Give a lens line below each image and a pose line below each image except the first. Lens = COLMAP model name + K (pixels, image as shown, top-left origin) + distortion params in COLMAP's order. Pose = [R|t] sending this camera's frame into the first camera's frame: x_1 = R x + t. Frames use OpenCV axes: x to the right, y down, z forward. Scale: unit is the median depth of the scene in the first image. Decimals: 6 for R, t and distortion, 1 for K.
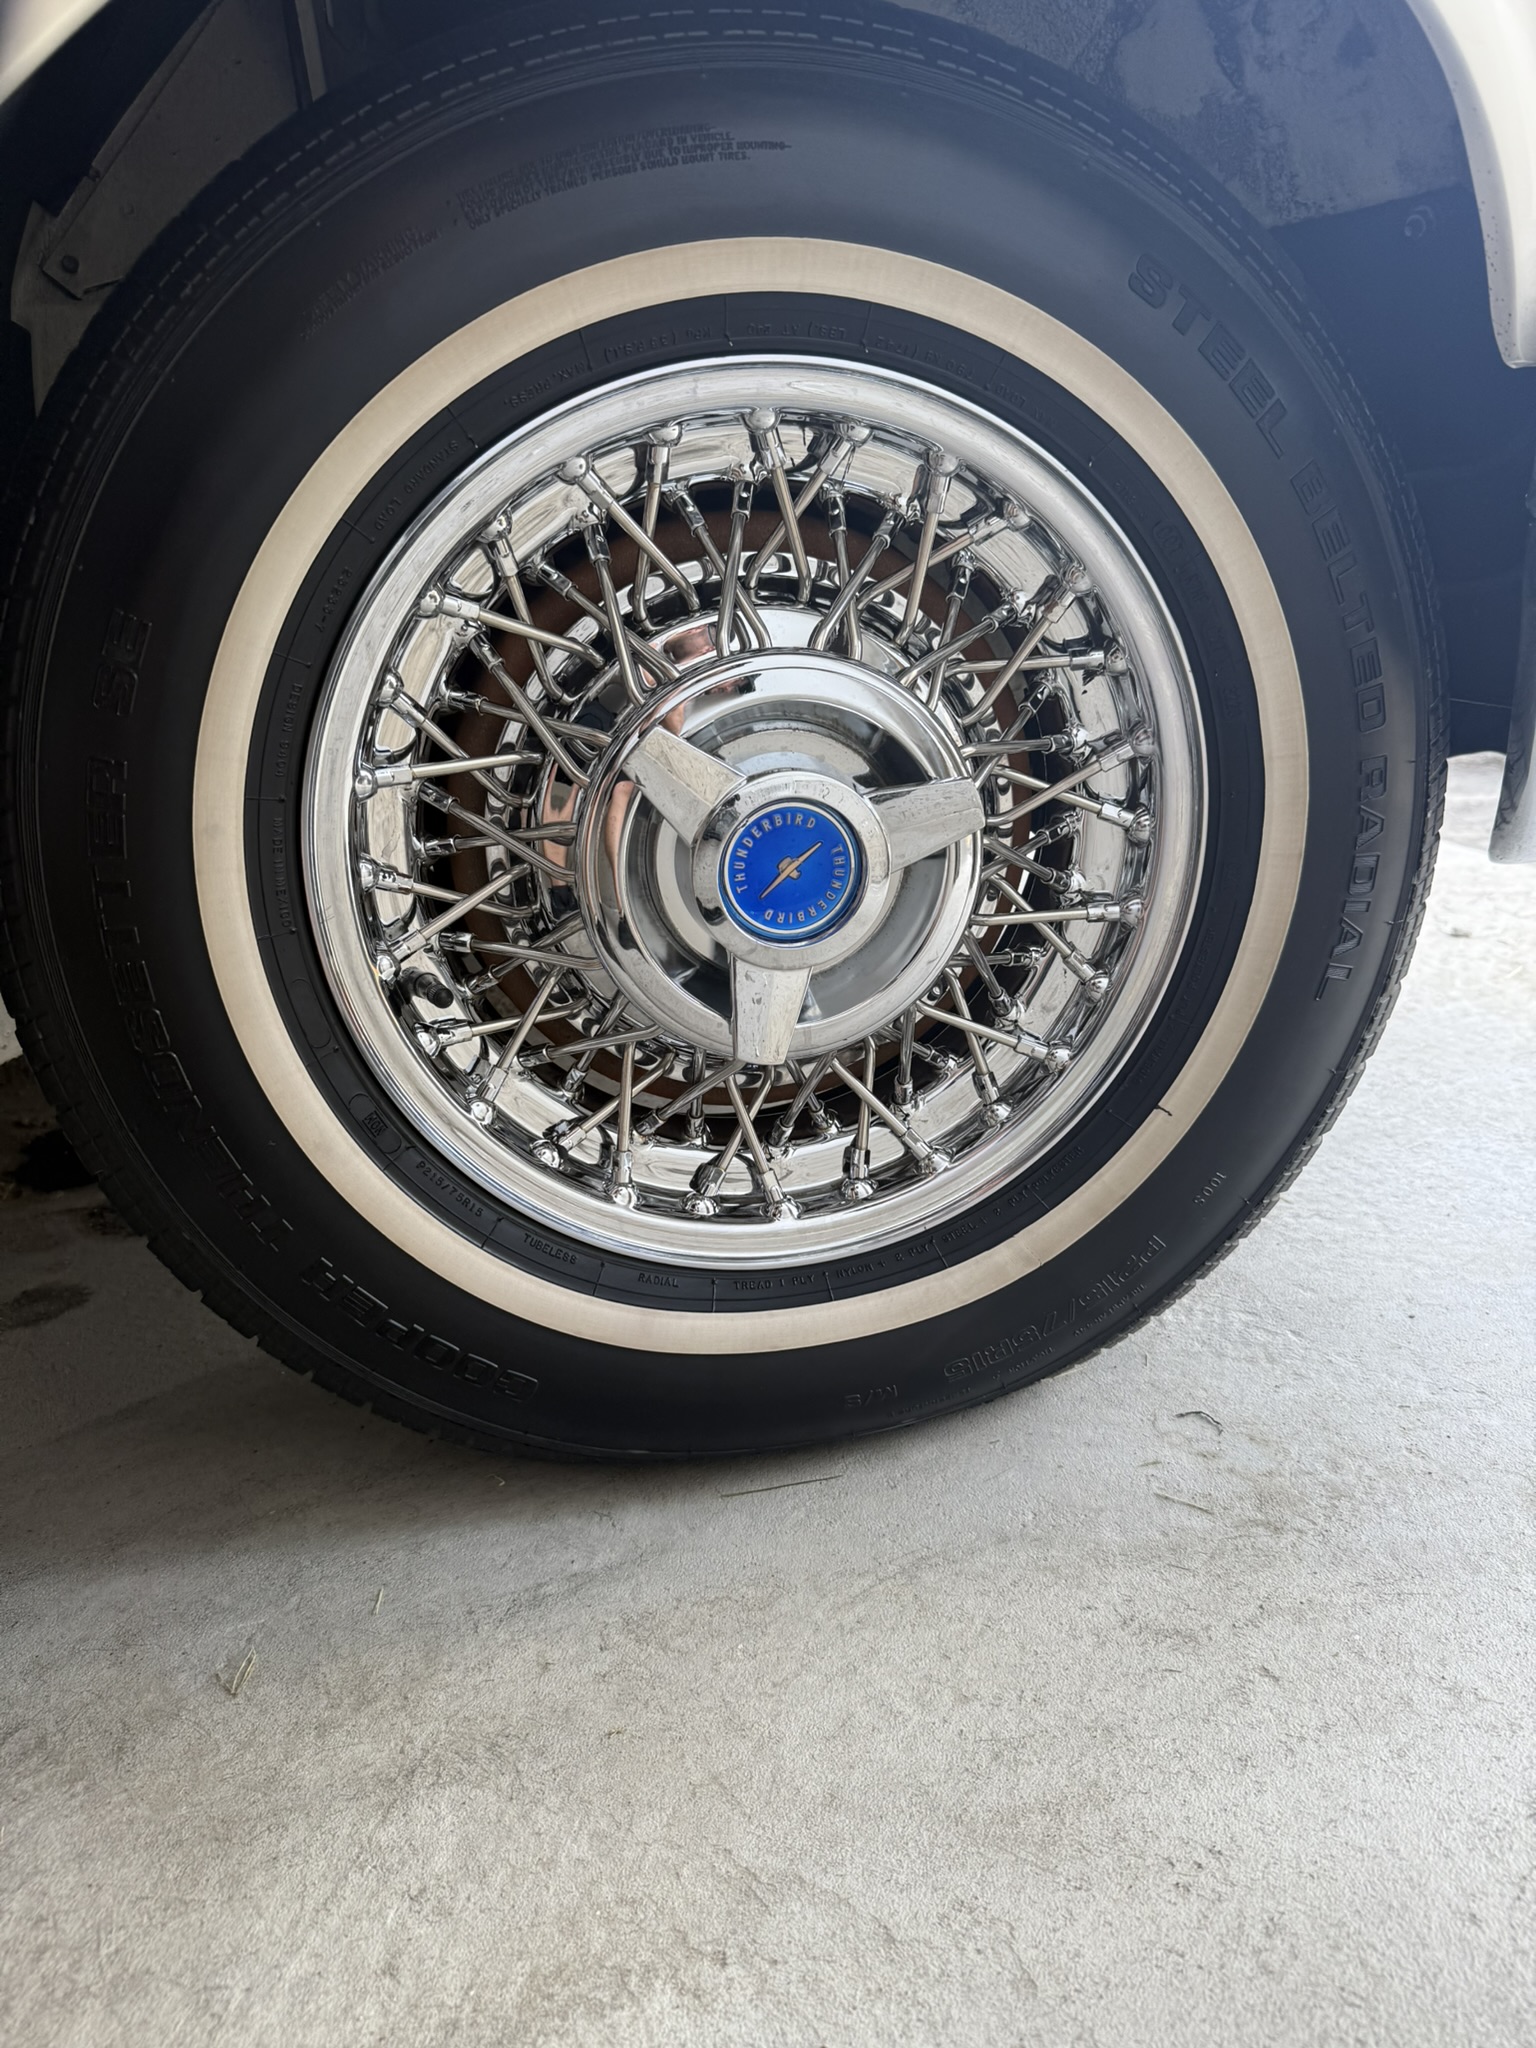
lens RADIAL K [[1448.5, 0, 778.6], [0, 1448.5, 1022.9], [0, 0, 1]] dist [0.002929, -0.011522]
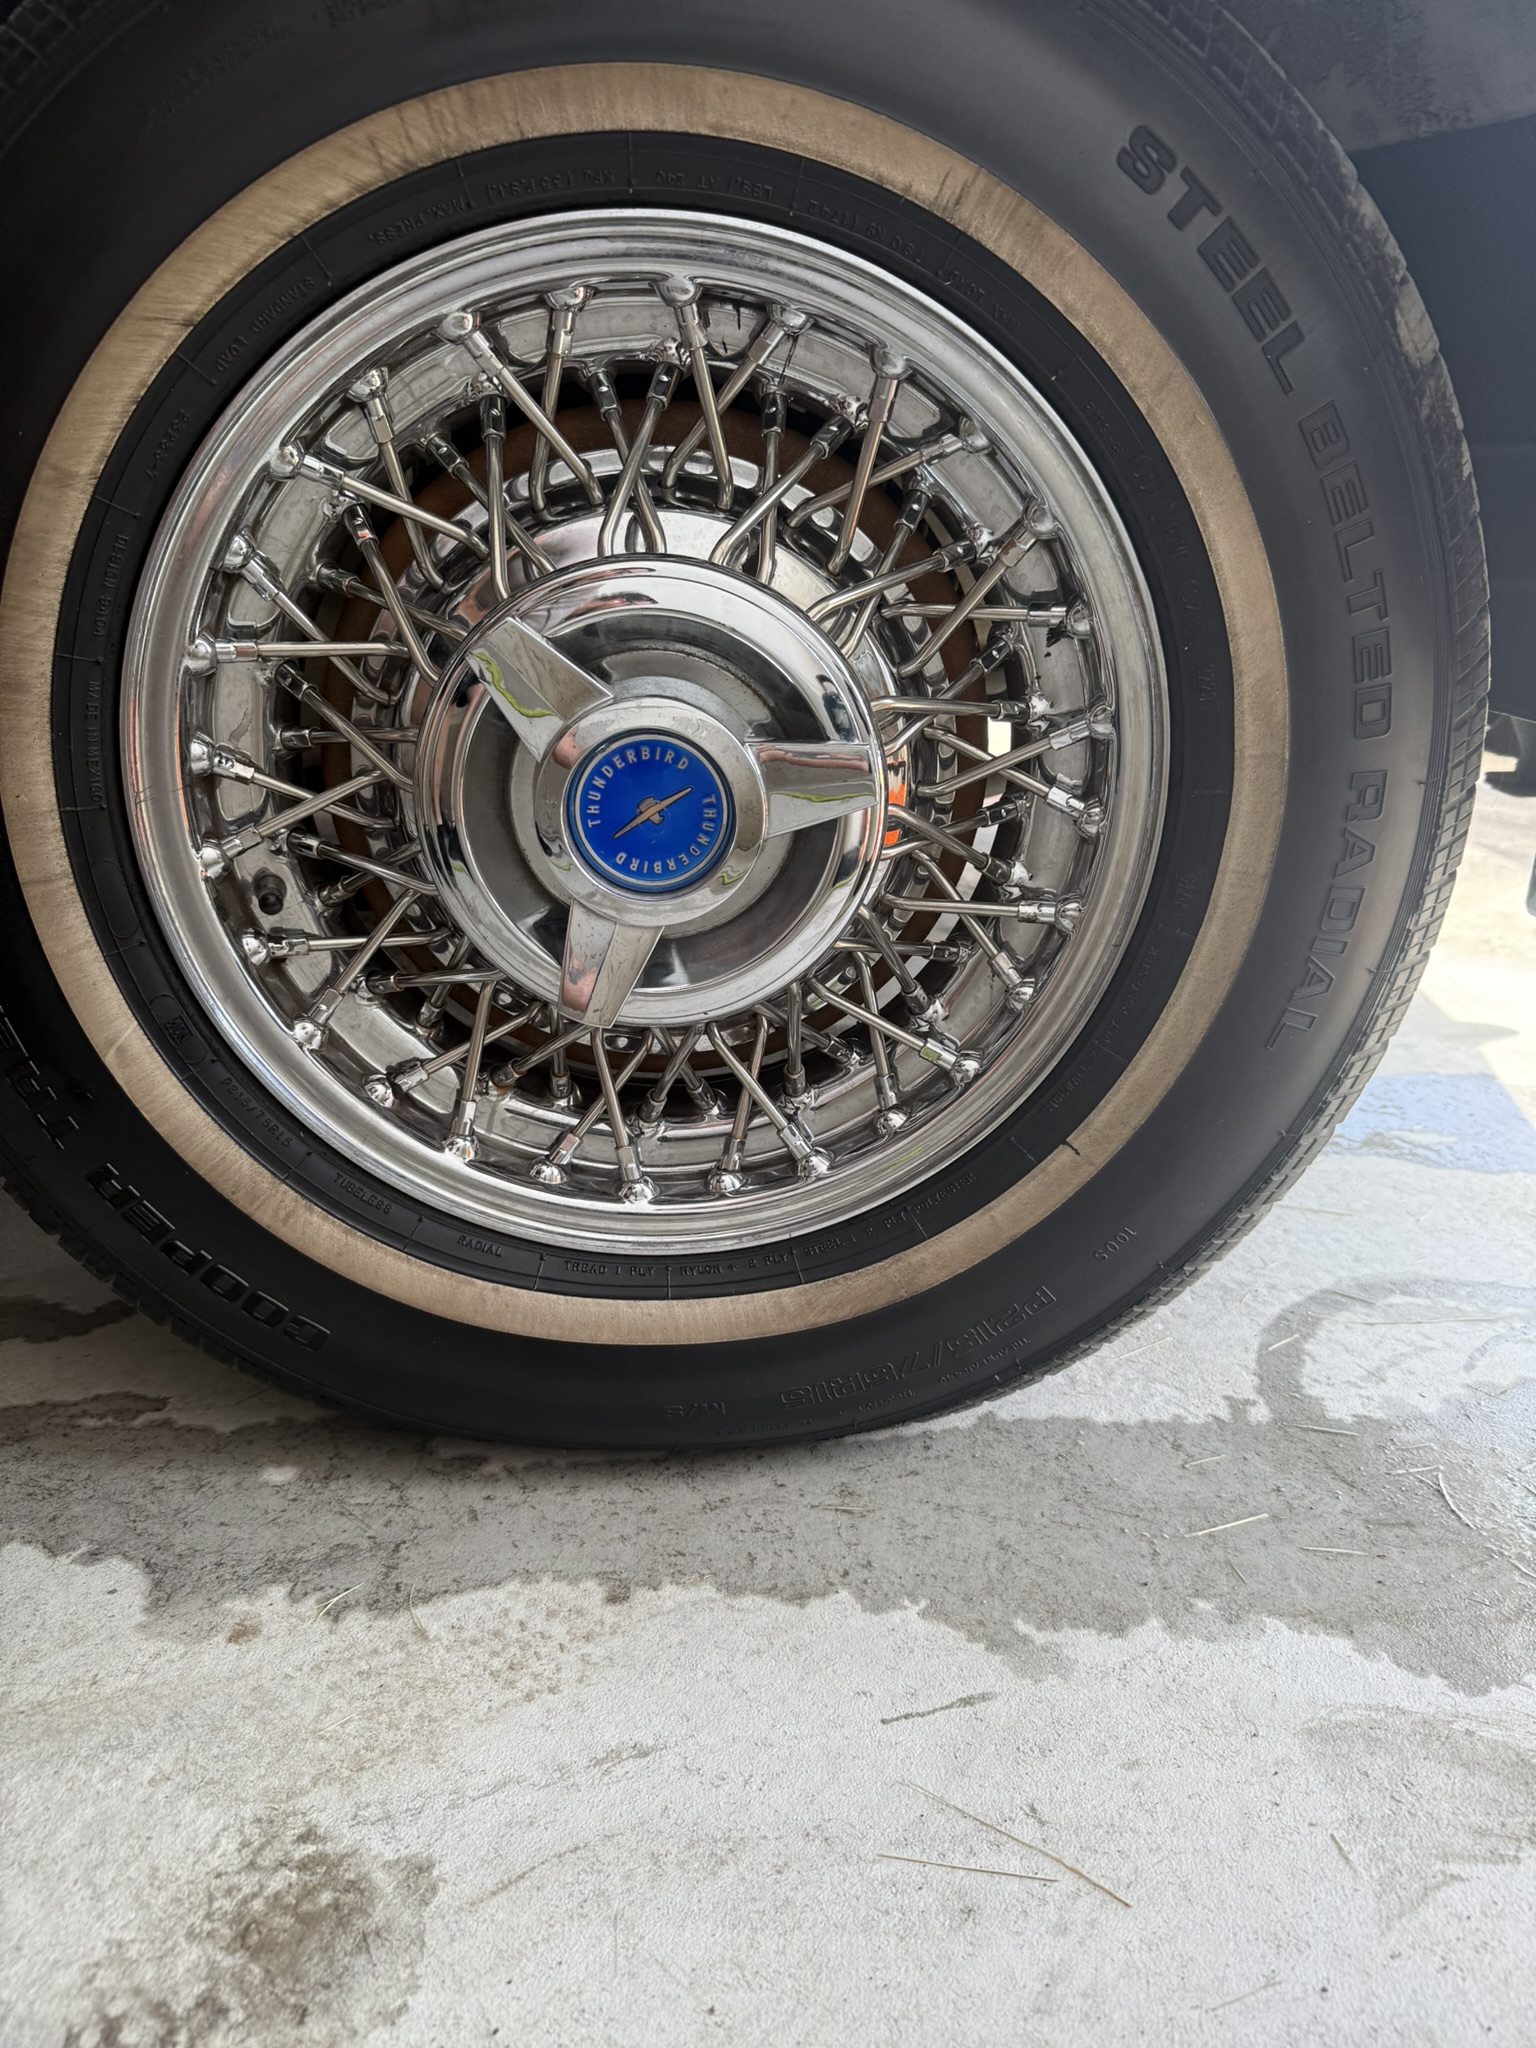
lens RADIAL K [[1451.9, 0, 765.8], [0, 1451.9, 1029.4], [0, 0, 1]] dist [-0.000928, -0.005974]
pose [[0.982798, 0.146028, -0.113064, 0.190960], [-0.142419, 0.989022, 0.039412, -0.019424], [0.117578, -0.022632, 0.992806, 0.126470]]
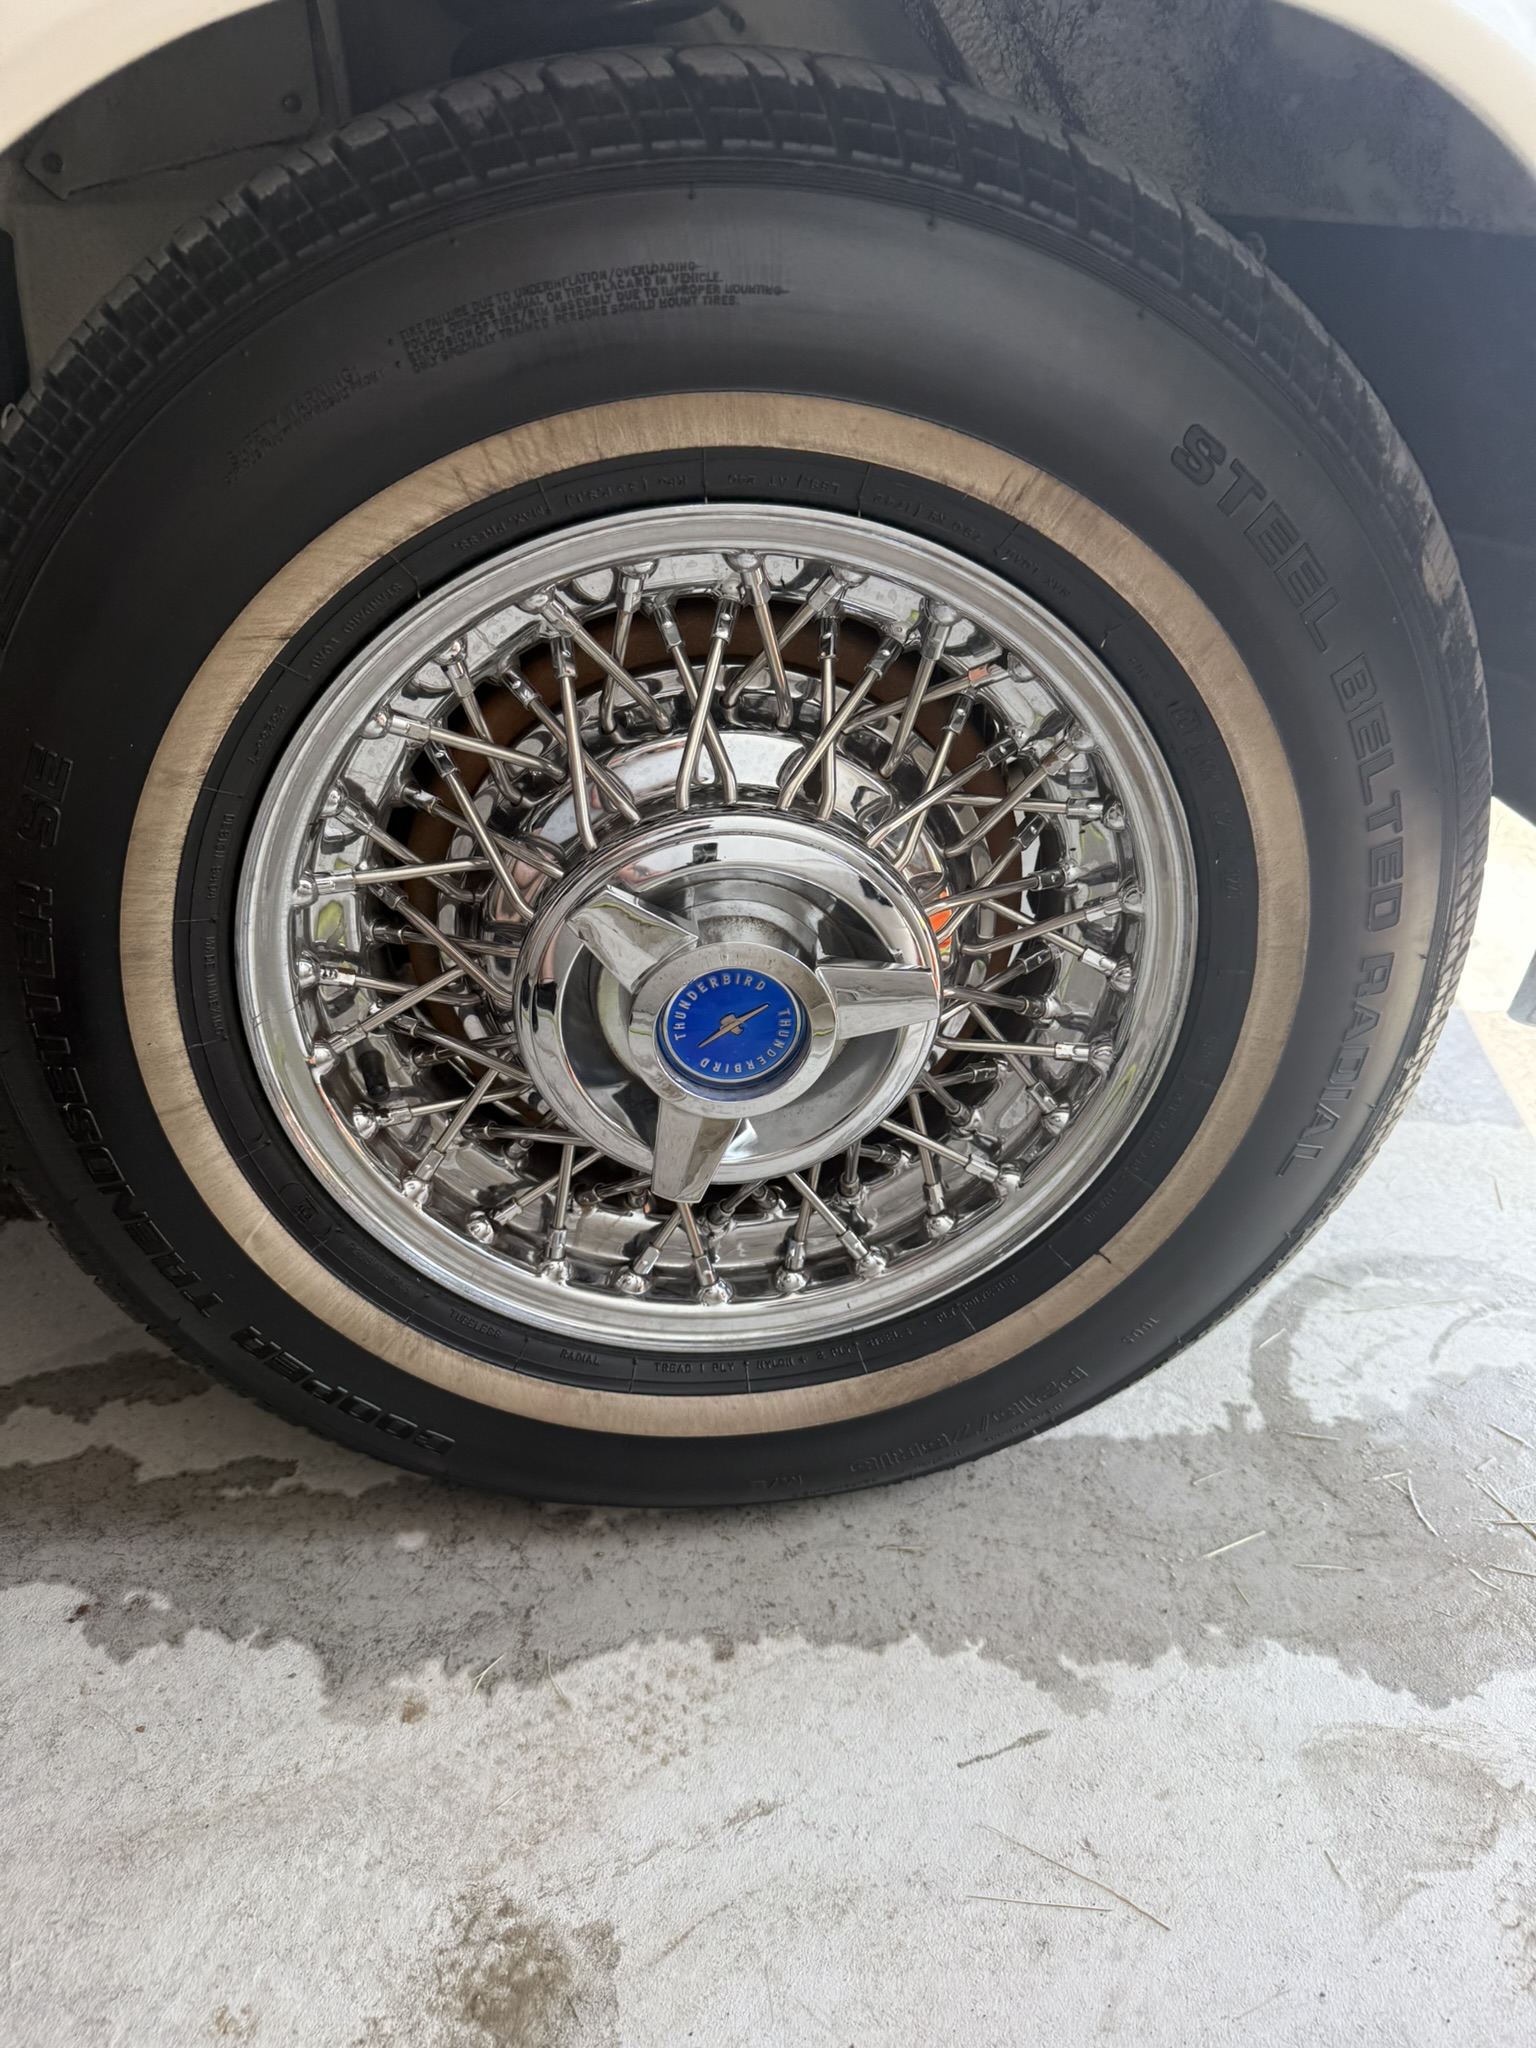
lens RADIAL K [[1450.7, 0, 766.0], [0, 1450.7, 1006.9], [0, 0, 1]] dist [0.000715, -0.009278]
pose [[0.991297, 0.119507, -0.055205, 0.079981], [-0.105848, 0.972920, 0.205483, -0.311663], [0.078267, -0.197851, 0.977103, 0.058606]]
